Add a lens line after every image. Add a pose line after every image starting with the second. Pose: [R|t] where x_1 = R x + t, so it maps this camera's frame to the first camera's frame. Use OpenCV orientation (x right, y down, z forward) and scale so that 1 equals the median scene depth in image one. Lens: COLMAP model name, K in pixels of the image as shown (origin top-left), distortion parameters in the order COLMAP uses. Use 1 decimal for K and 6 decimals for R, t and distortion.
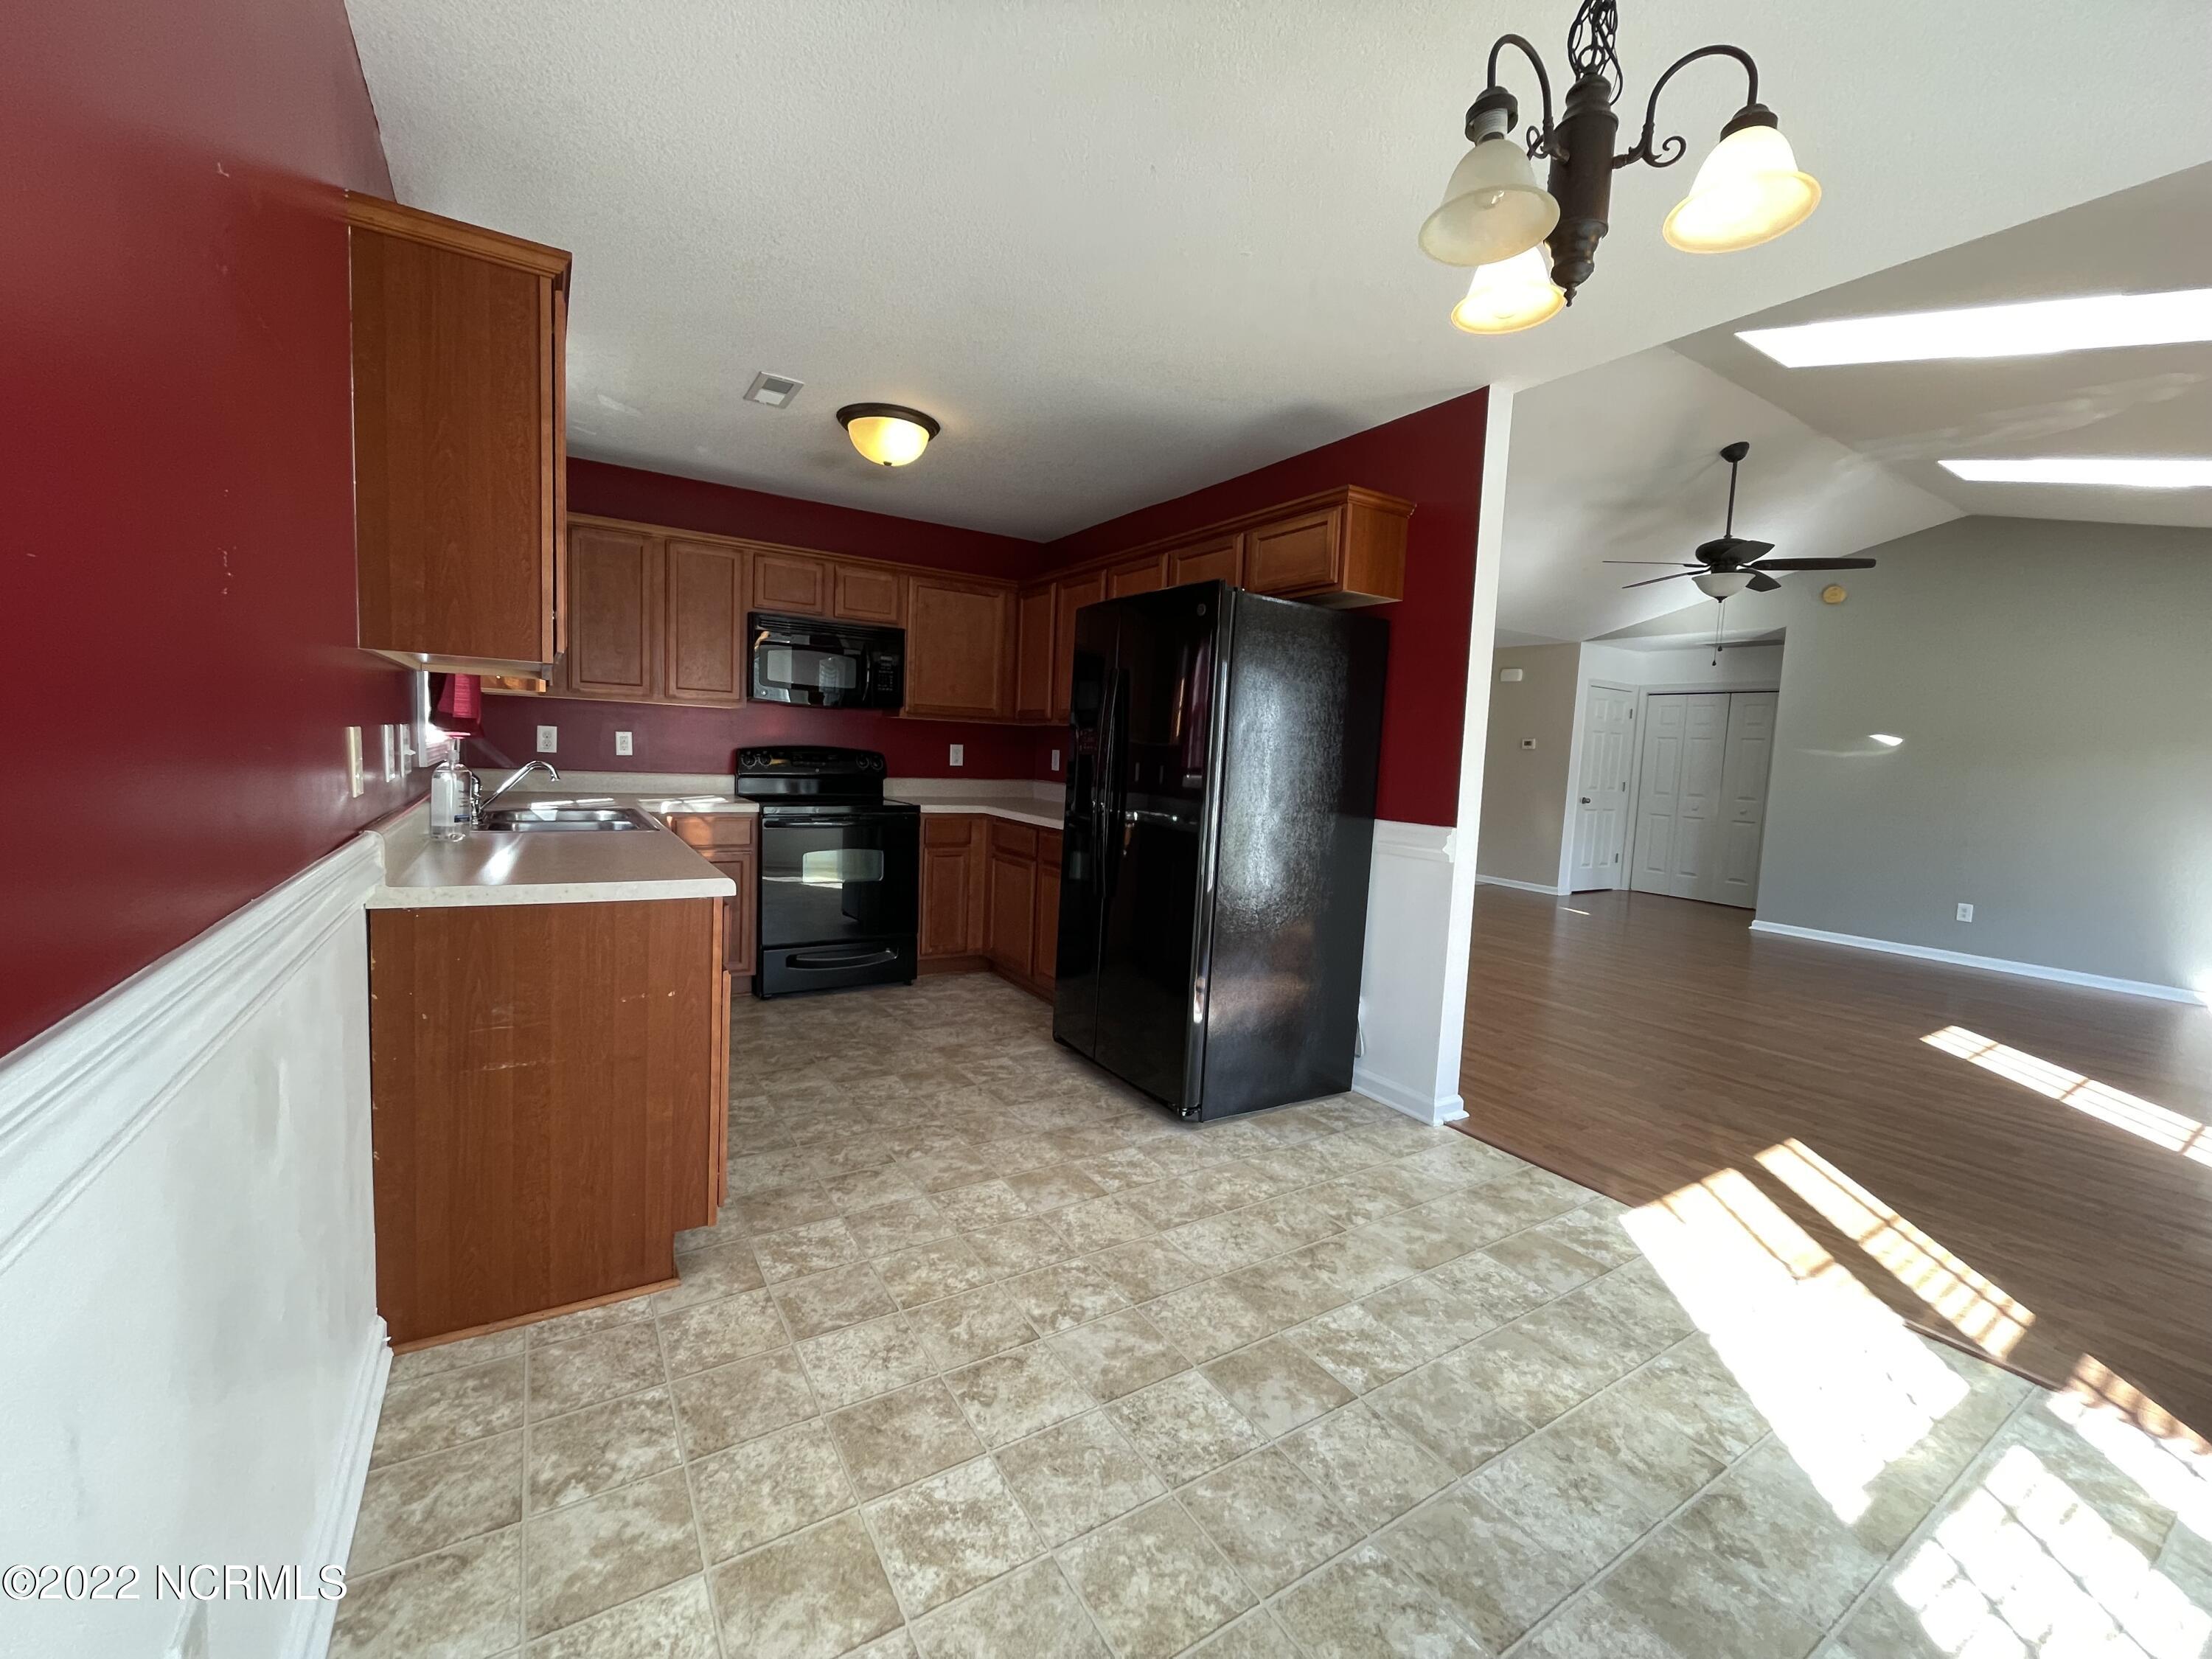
lens RADIAL K [[895.9, 0, 1115.4], [0, 895.9, 812.2], [0, 0, 1]] dist [-0.000628, -0.001343]
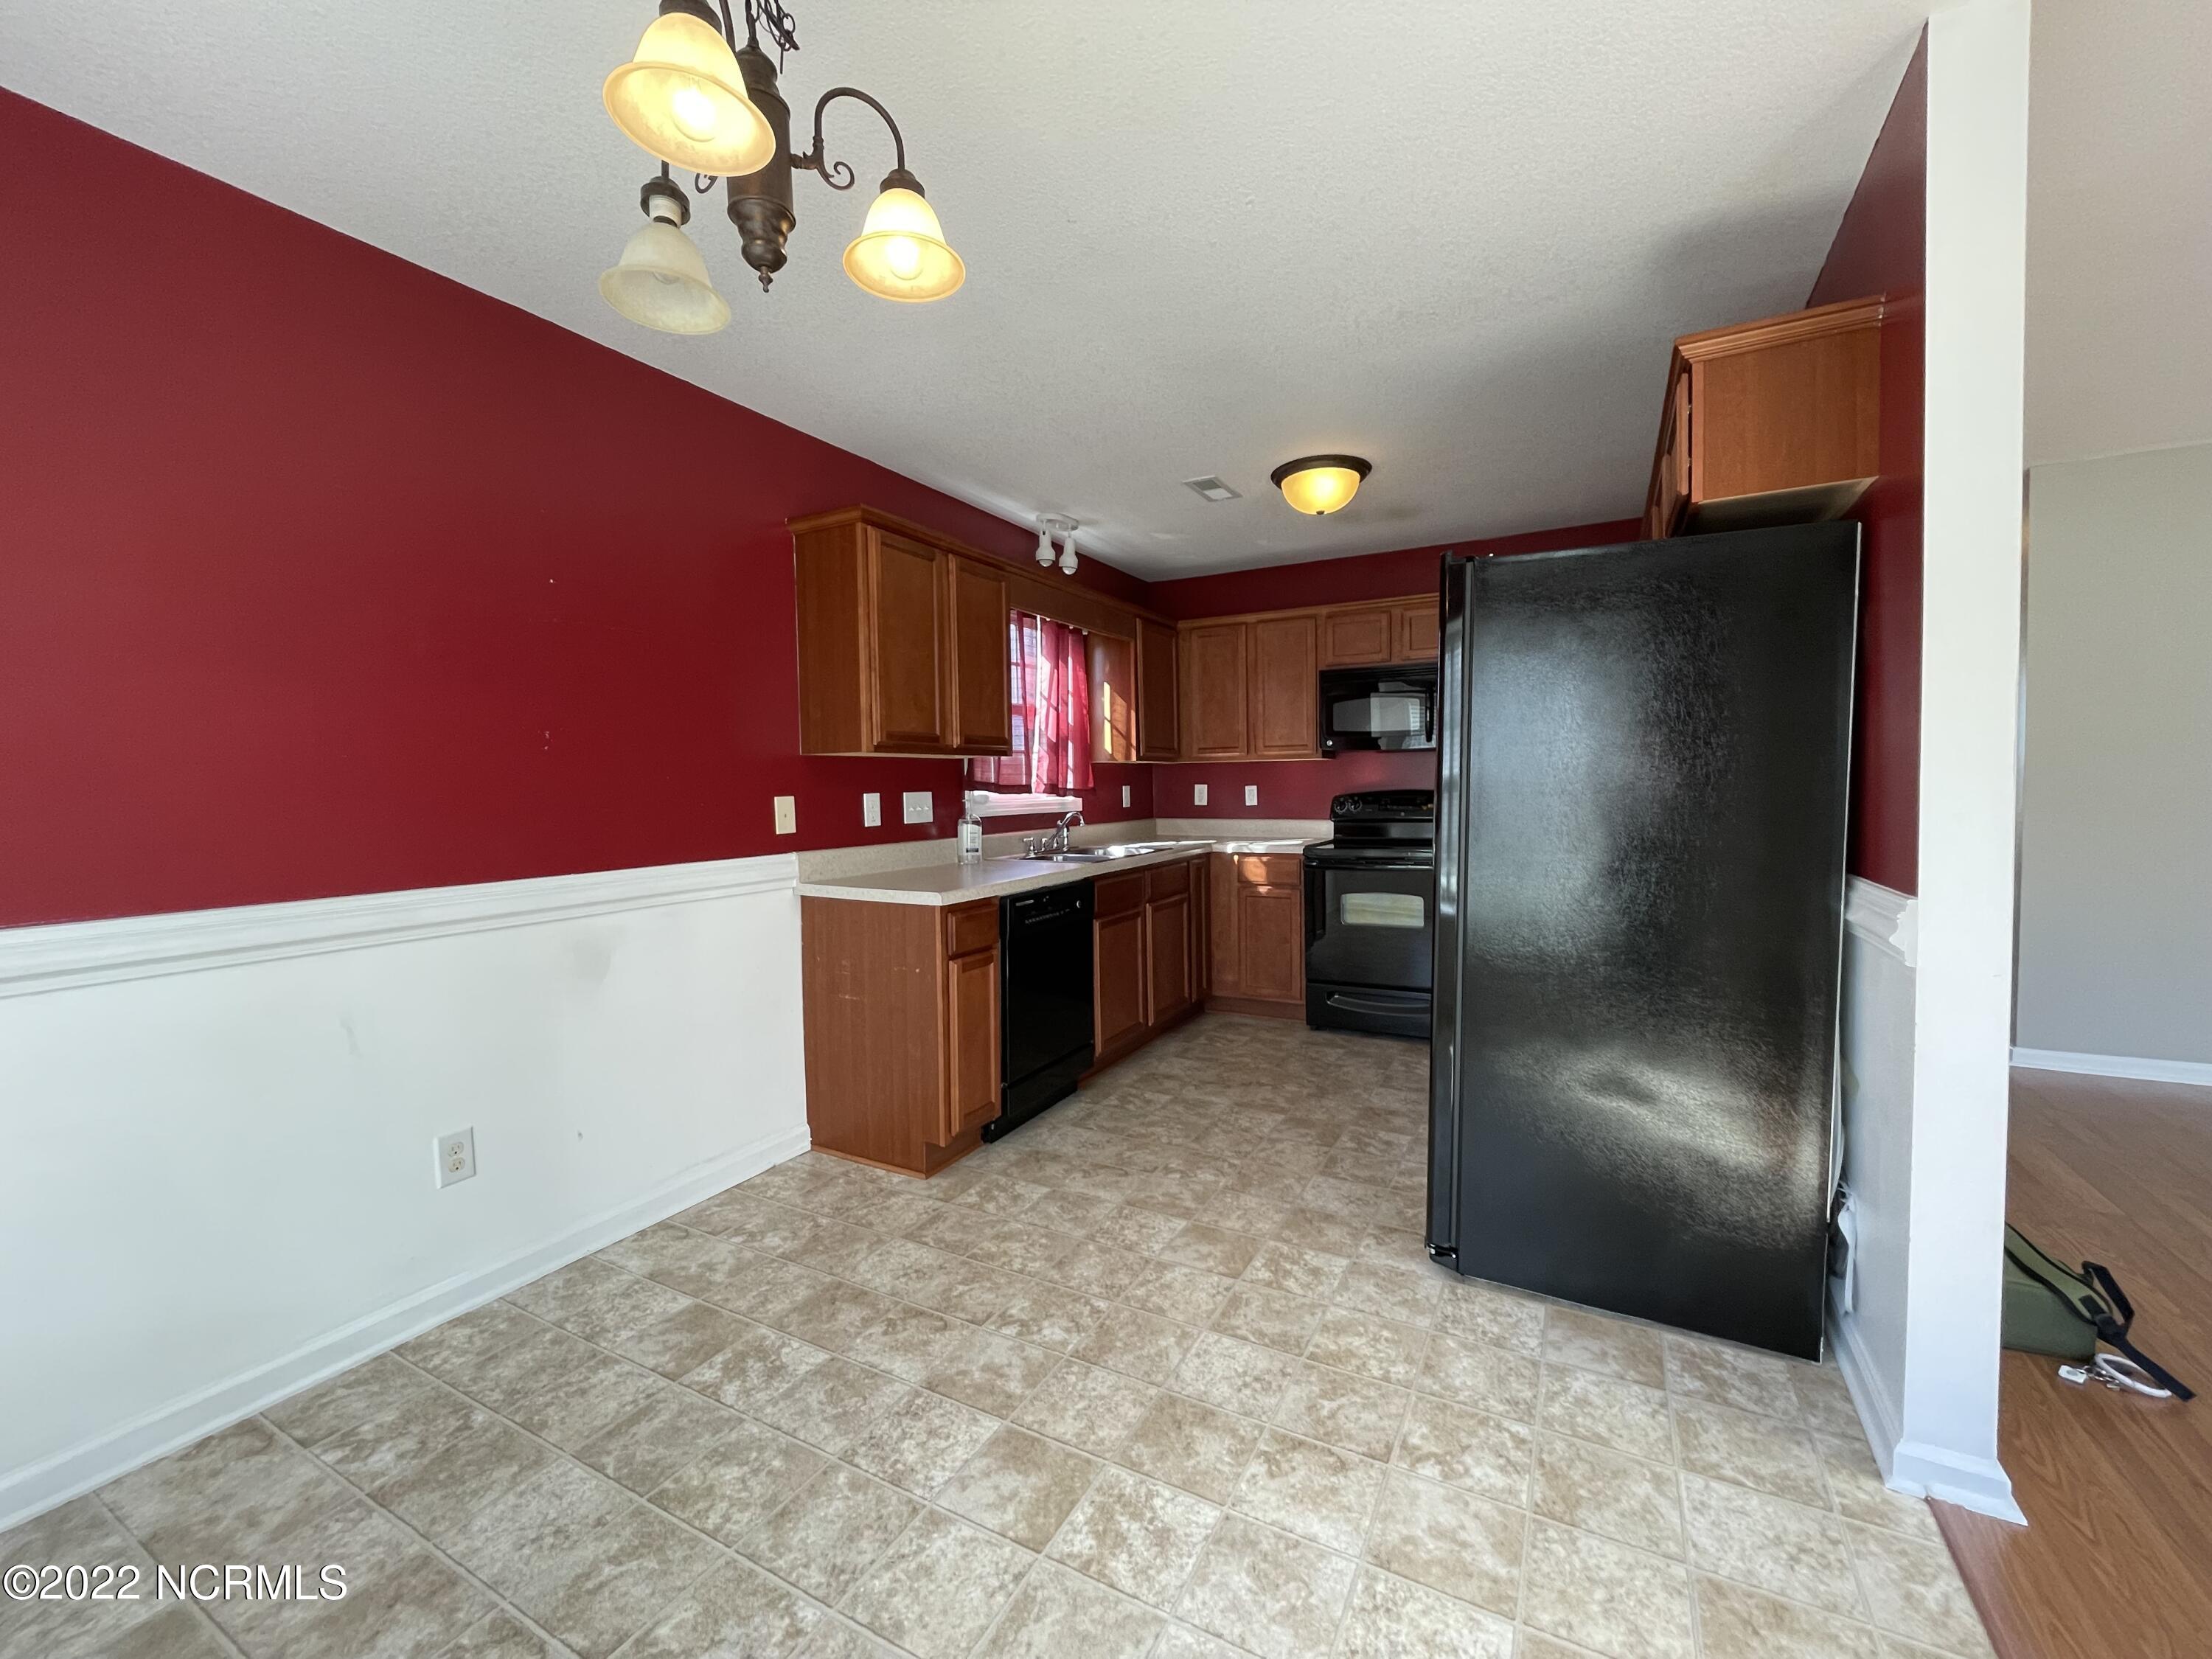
lens RADIAL K [[895.9, 0, 1115.9], [0, 895.9, 853.6], [0, 0, 1]] dist [-0.000628, -0.001343]
pose [[0.485145, 0.013320, -0.874332, 0.671131], [-0.021370, 0.999766, 0.003373, 0.000805], [0.874173, 0.017049, 0.485316, 0.426054]]
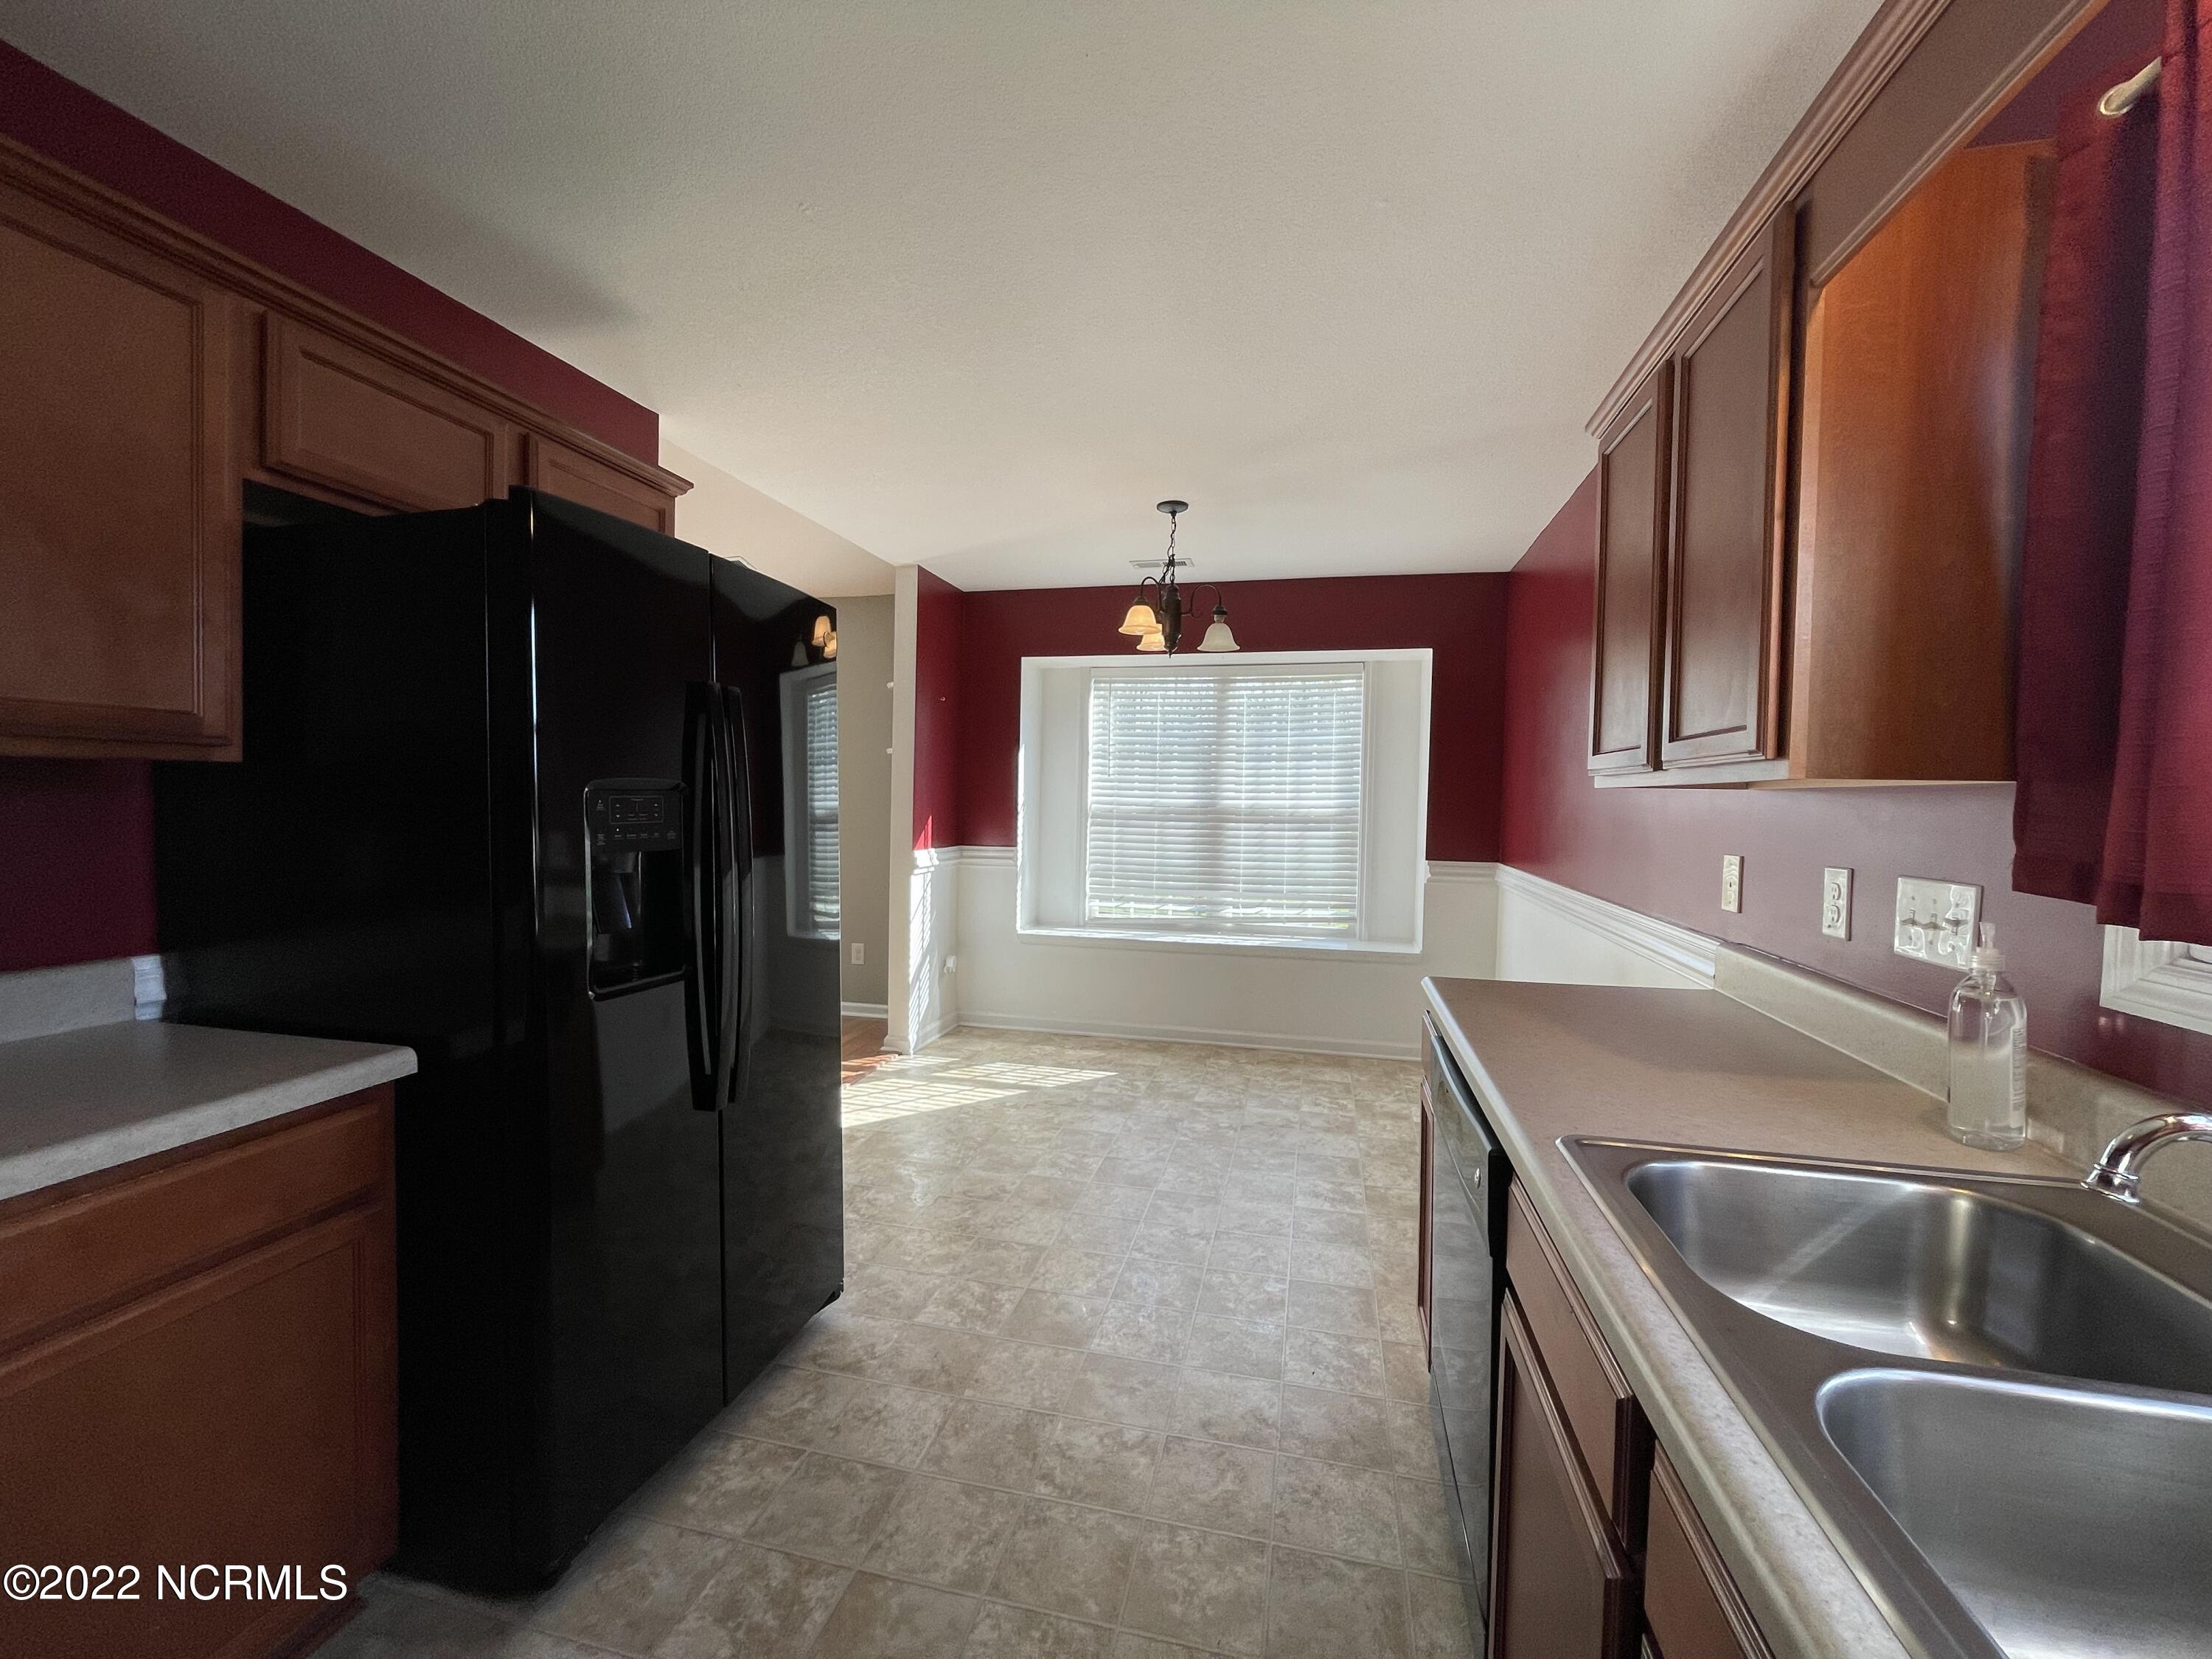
lens RADIAL K [[895.9, 0, 1100.9], [0, 895.9, 824.2], [0, 0, 1]] dist [-0.000628, -0.001343]
pose [[-0.686371, -0.078184, 0.723036, -0.676566], [0.005205, 0.993651, 0.112388, -0.165903], [-0.727233, 0.080904, -0.681606, 1.469076]]
